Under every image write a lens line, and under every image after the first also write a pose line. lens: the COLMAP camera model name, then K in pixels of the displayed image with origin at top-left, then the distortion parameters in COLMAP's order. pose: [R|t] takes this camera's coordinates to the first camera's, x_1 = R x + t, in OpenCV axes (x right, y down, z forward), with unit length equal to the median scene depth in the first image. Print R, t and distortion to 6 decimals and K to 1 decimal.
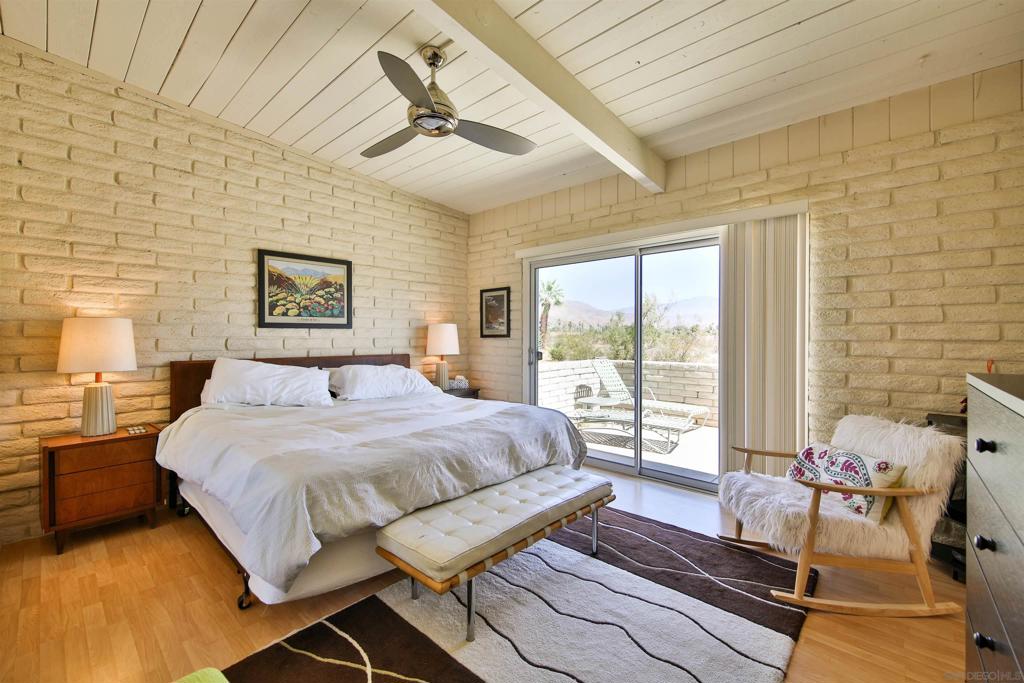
lens RADIAL K [[425.8, 0, 512.0], [0, 425.8, 341.5], [0, 0, 1]] dist [-0.000952, -0.000218]
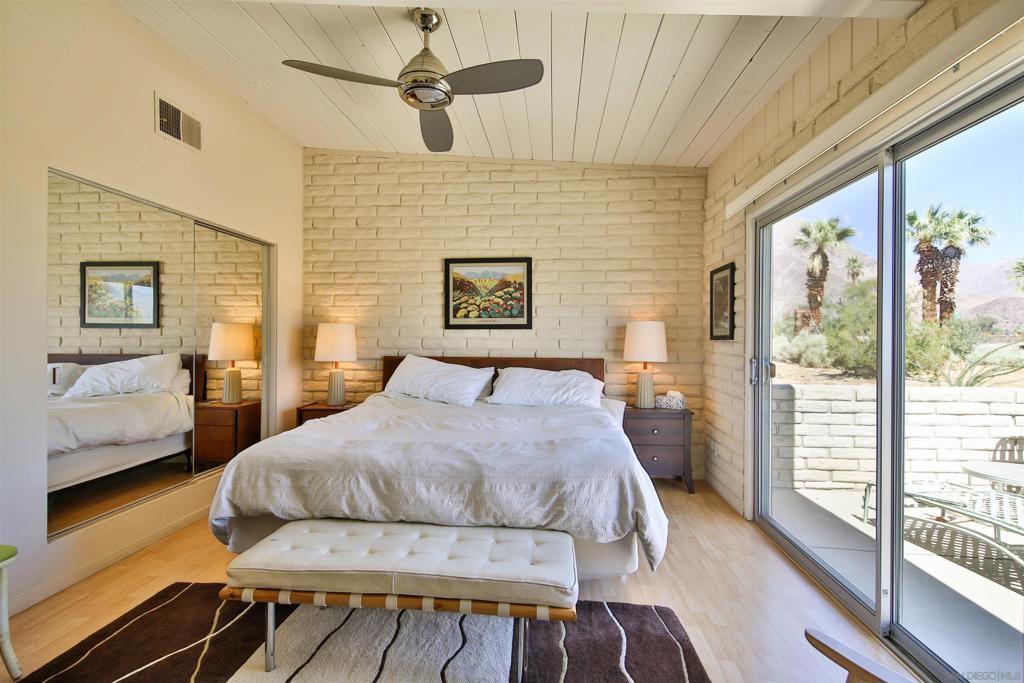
lens RADIAL K [[472.9, 0, 512.0], [0, 472.9, 341.5], [0, 0, 1]] dist [0.014193, -0.000007]
pose [[0.603724, 0.009671, -0.797135, 0.470713], [-0.013483, 0.999907, 0.001920, -0.004447], [0.797080, 0.009589, 0.603798, 0.365986]]
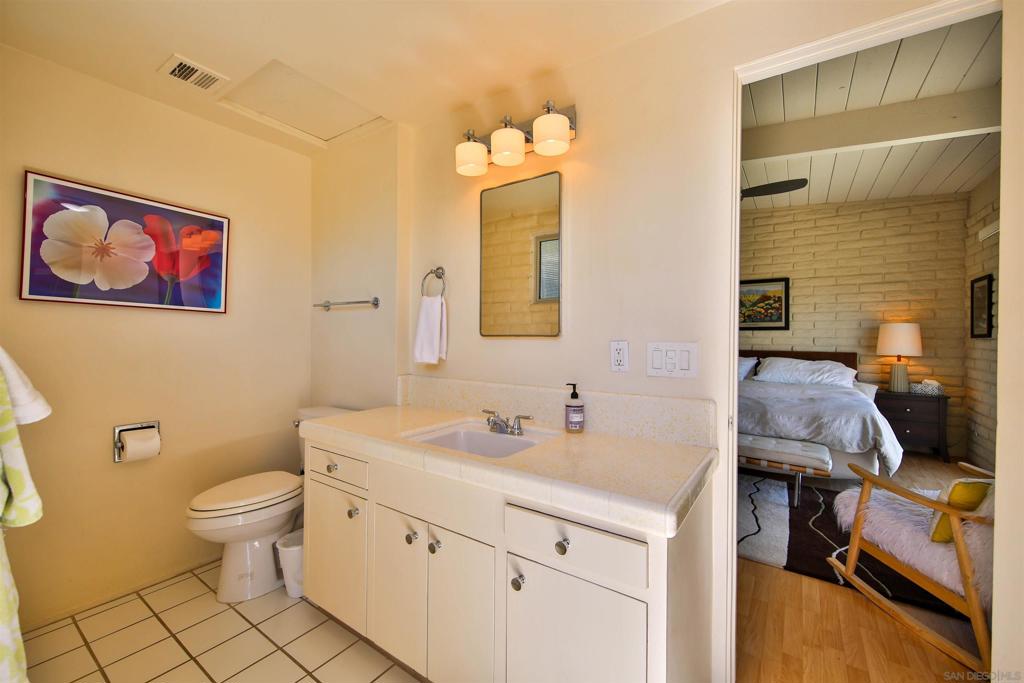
lens RADIAL K [[416.2, 0, 507.1], [0, 416.2, 340.0], [0, 0, 1]] dist [-0.000361, -0.000458]
pose [[0.126172, 0.005827, -0.991991, 0.829348], [-0.018635, 0.999820, 0.003503, 0.012002], [0.991833, 0.018044, 0.126258, 0.001556]]
